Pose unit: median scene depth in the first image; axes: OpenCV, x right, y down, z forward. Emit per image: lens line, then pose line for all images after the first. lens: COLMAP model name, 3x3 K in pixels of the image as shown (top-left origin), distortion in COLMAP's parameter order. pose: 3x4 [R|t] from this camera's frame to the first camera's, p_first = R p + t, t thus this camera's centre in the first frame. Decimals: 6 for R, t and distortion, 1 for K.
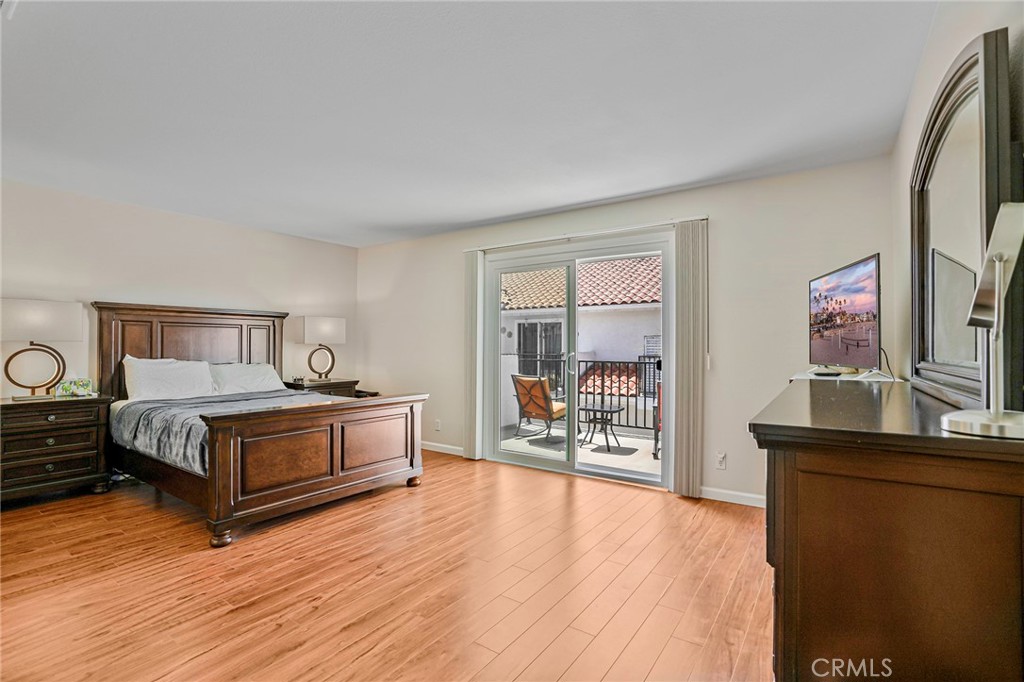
lens RADIAL K [[474.8, 0, 512.0], [0, 474.8, 341.0], [0, 0, 1]] dist [-0.056022, 0.015920]
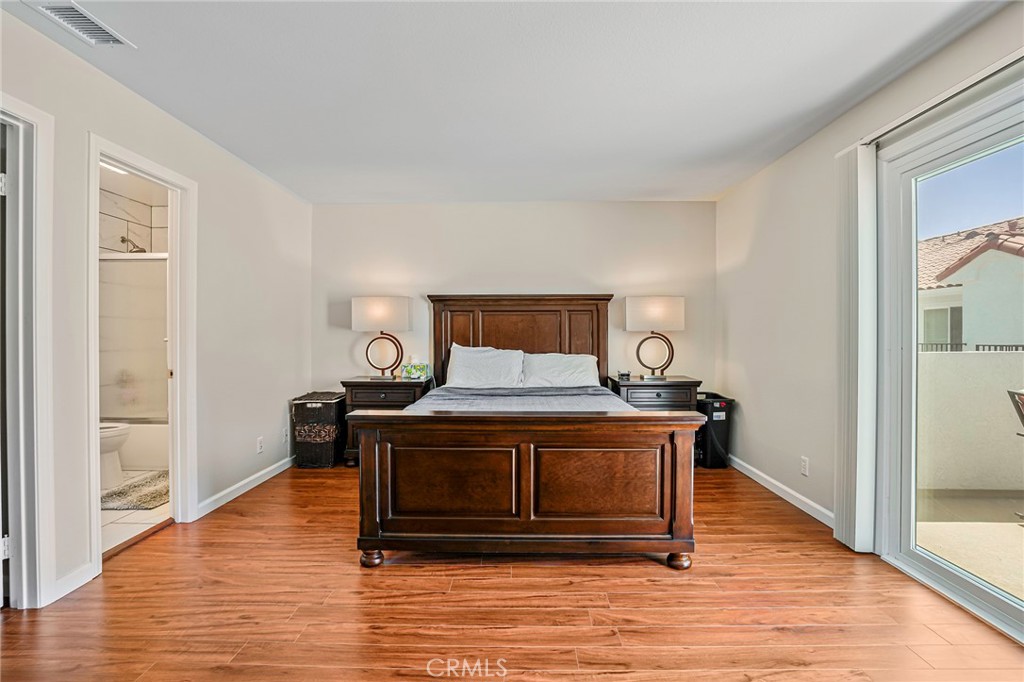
lens RADIAL K [[474.8, 0, 512.0], [0, 474.8, 341.0], [0, 0, 1]] dist [-0.056022, 0.015920]
pose [[0.555697, 0.006545, -0.831359, 0.195356], [0.012478, 0.999791, 0.016211, 0.011582], [0.831291, -0.019382, 0.555499, 0.604729]]
